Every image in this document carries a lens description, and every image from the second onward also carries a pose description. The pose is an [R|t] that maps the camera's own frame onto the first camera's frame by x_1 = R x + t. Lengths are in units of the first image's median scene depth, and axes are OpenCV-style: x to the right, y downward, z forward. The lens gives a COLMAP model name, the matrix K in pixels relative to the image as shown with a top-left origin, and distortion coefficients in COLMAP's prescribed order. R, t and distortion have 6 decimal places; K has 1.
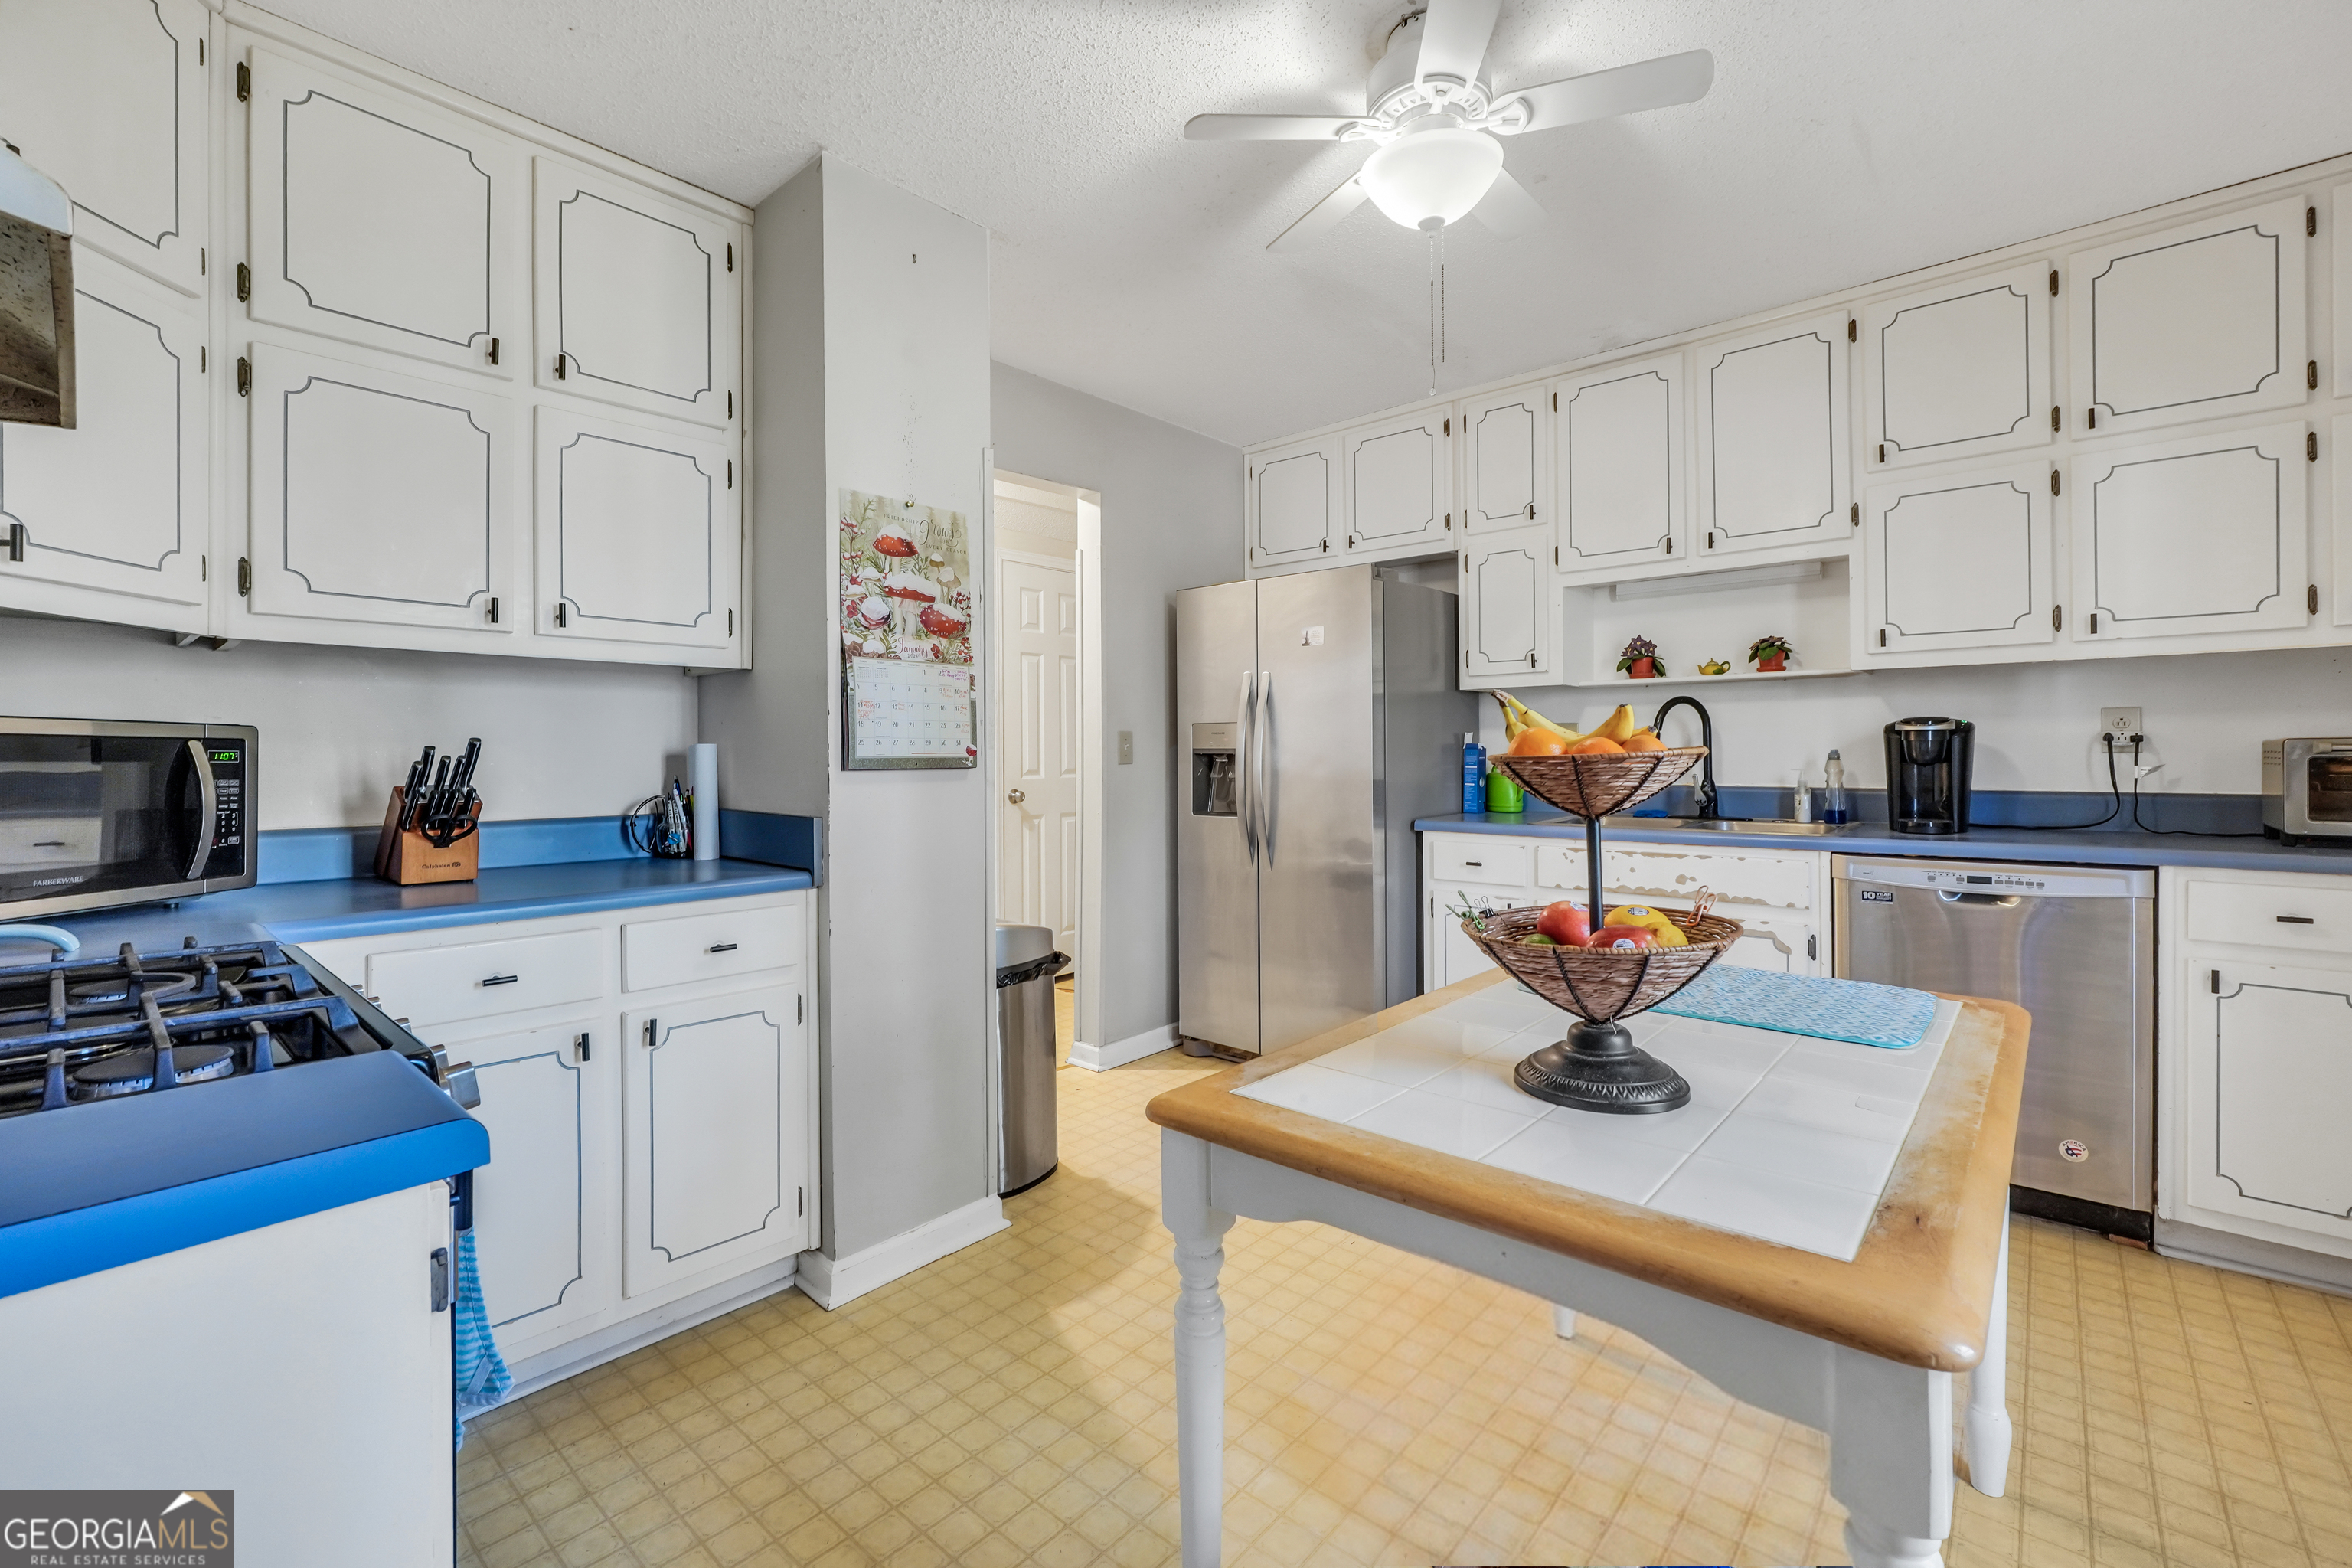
lens RADIAL K [[1008.8, 0, 1163.6], [0, 1008.8, 764.0], [0, 0, 1]] dist [-0.004253, 0.000553]
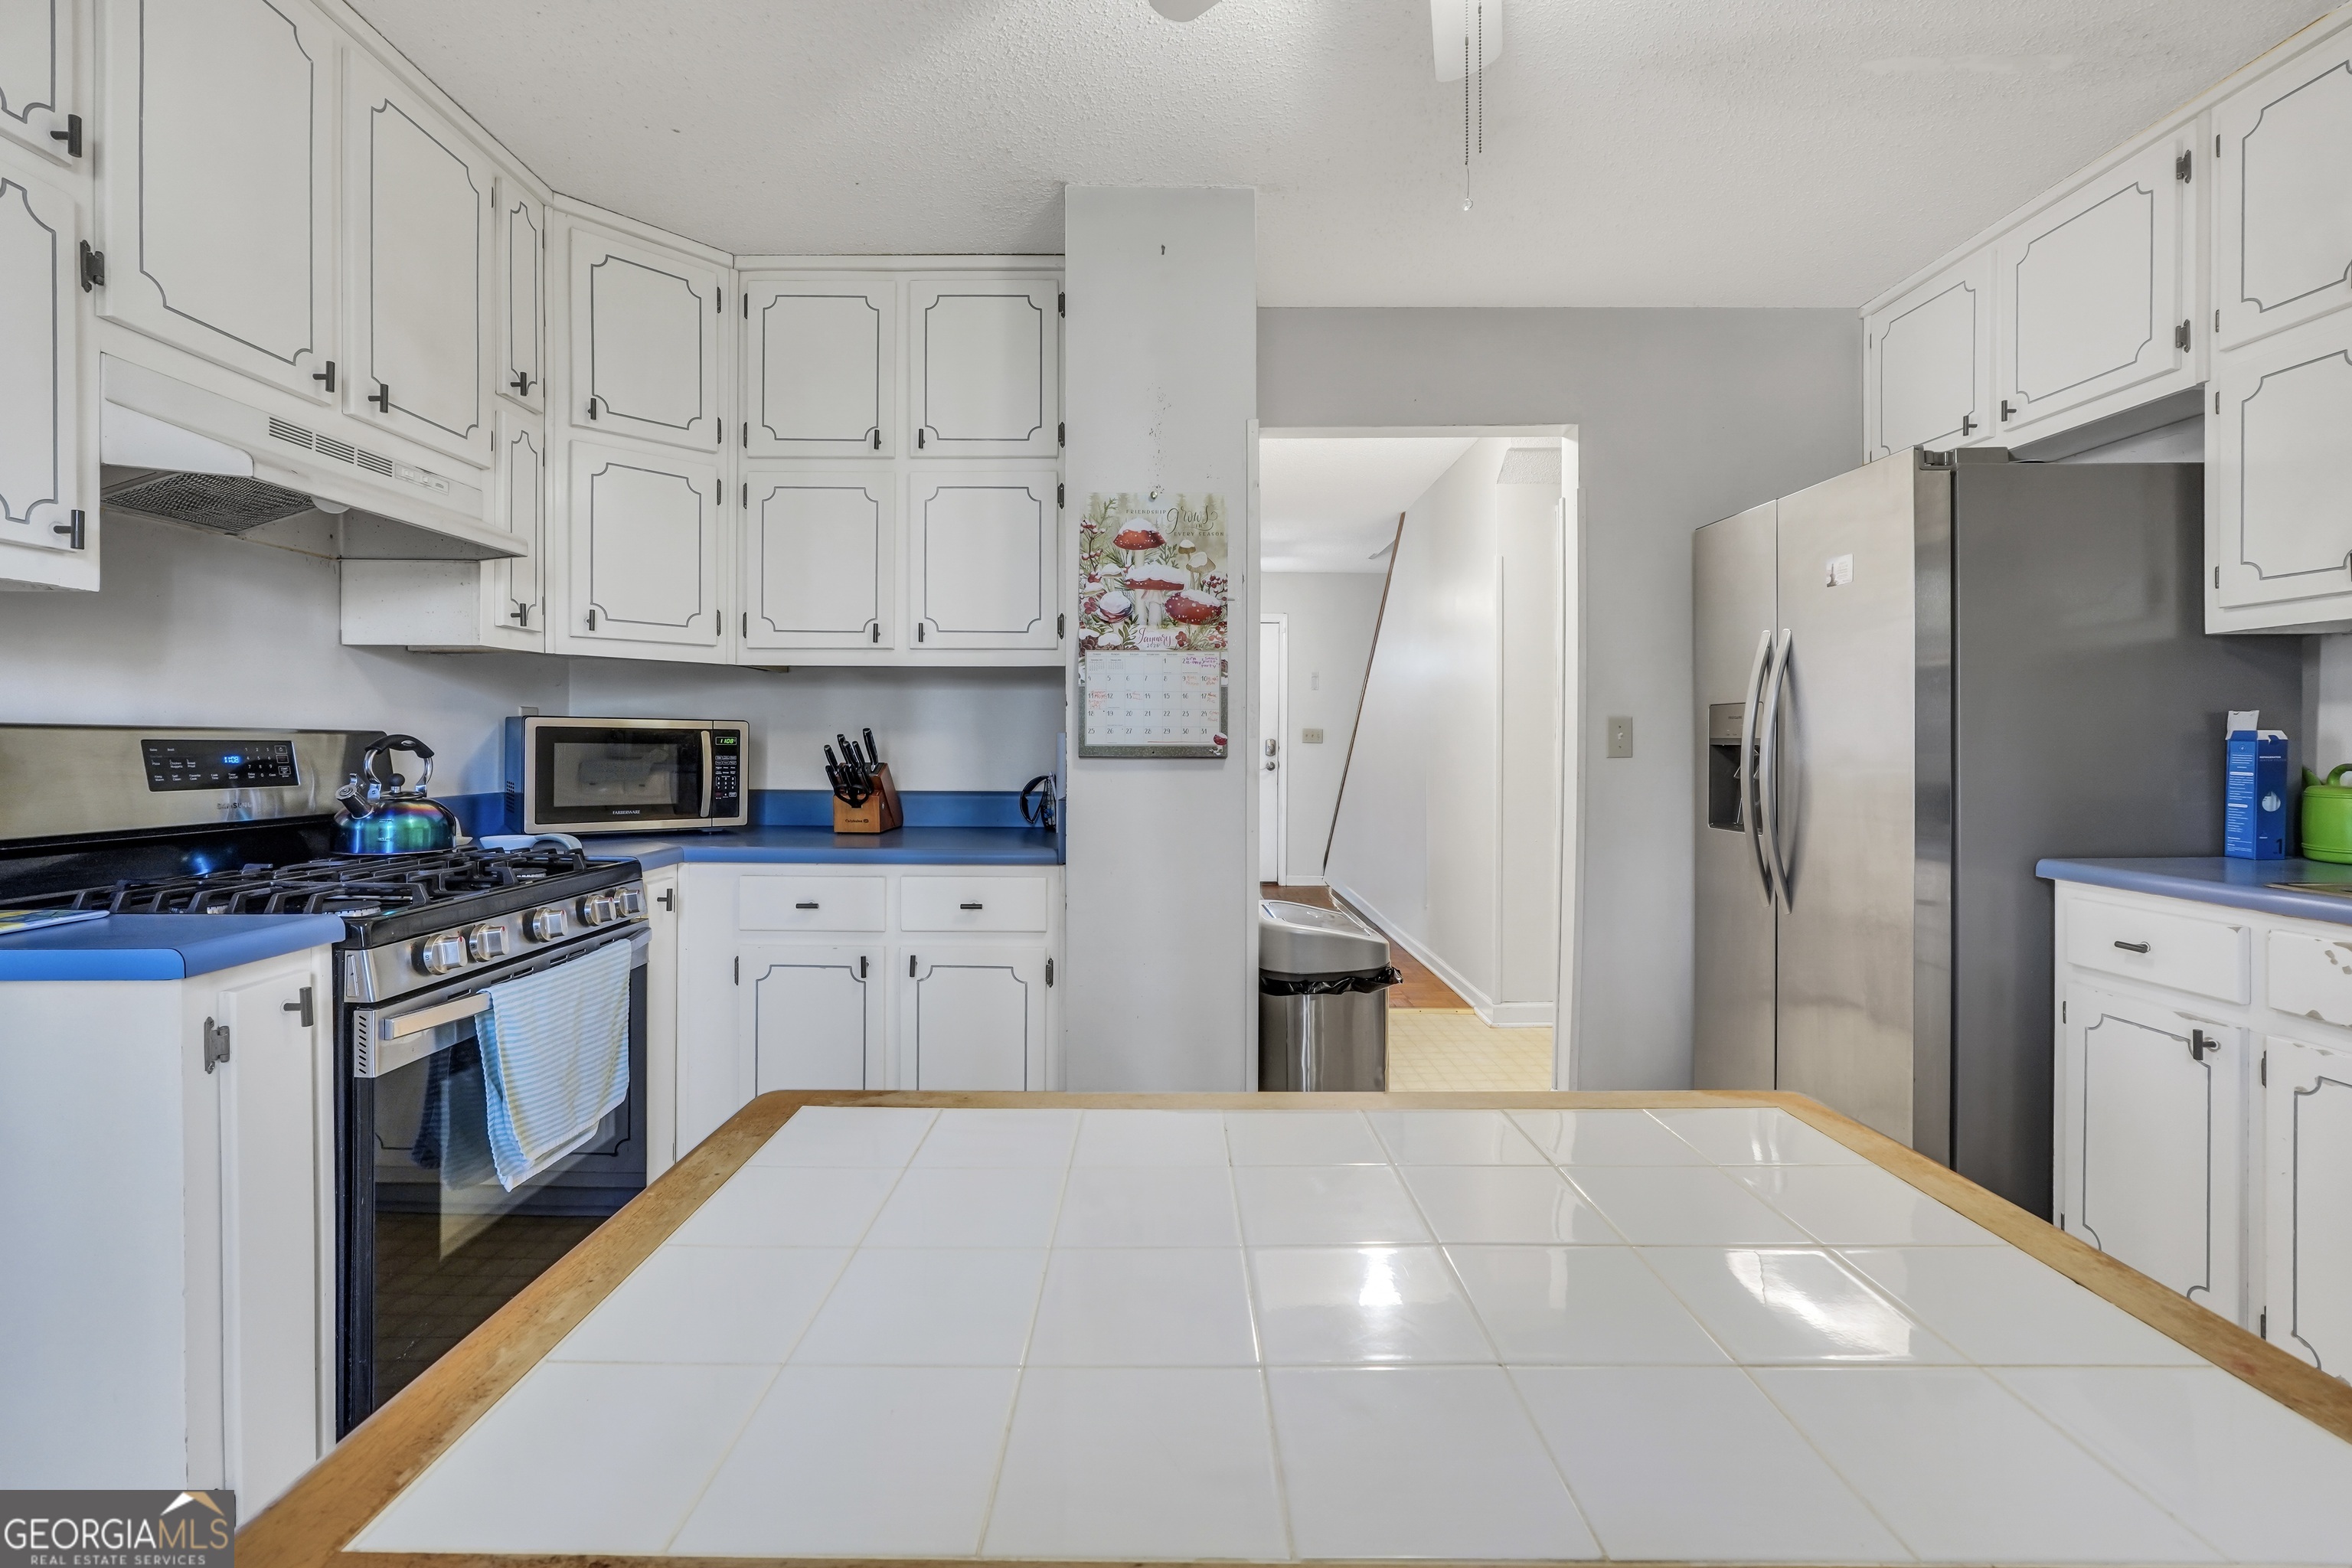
lens RADIAL K [[1008.8, 0, 1170.2], [0, 1008.8, 762.0], [0, 0, 1]] dist [-0.004253, 0.000553]
pose [[0.673812, 0.019329, -0.738650, 0.506683], [-0.013909, 0.999812, 0.013474, -0.004180], [0.738772, 0.001195, 0.673954, 0.326750]]
